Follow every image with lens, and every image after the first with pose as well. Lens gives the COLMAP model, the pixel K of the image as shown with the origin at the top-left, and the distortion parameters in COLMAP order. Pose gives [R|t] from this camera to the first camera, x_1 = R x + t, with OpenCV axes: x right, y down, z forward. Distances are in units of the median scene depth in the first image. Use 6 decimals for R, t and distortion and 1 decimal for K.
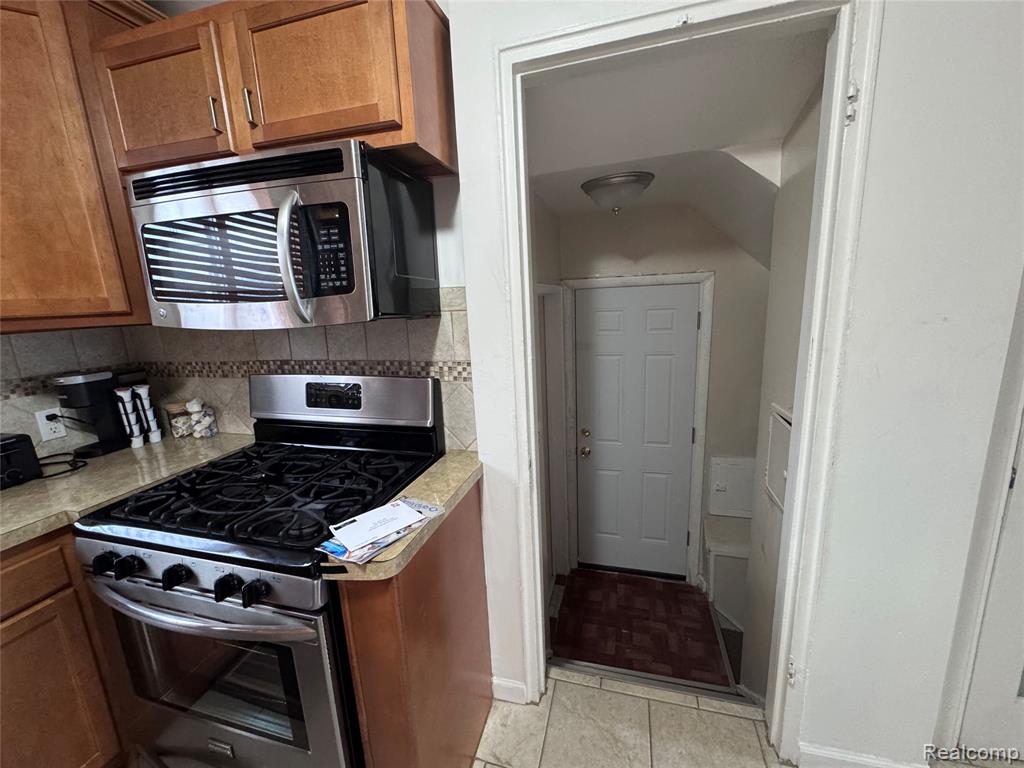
lens RADIAL K [[409.7, 0, 513.1], [0, 409.7, 387.6], [0, 0, 1]] dist [-0.002218, 0.000368]
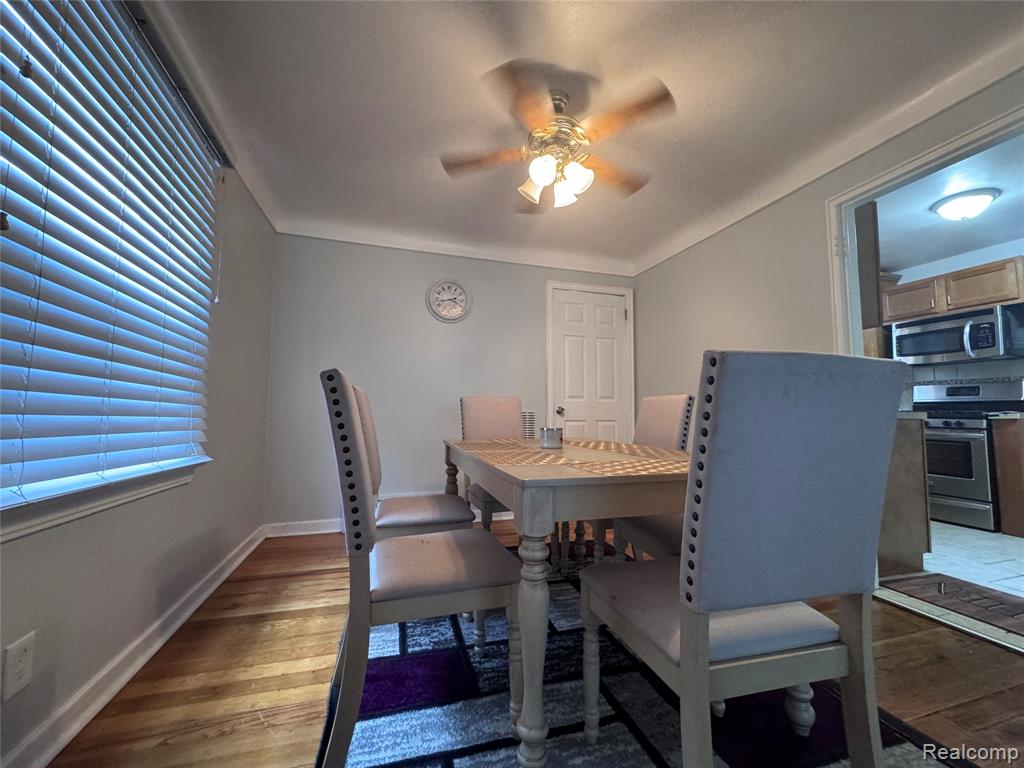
lens RADIAL K [[409.7, 0, 507.5], [0, 409.7, 389.4], [0, 0, 1]] dist [-0.002218, 0.000368]
pose [[0.532749, -0.014997, -0.846141, 0.321259], [-0.191727, 0.971707, -0.137938, 1.375346], [0.824269, 0.235714, 0.514800, -4.054686]]
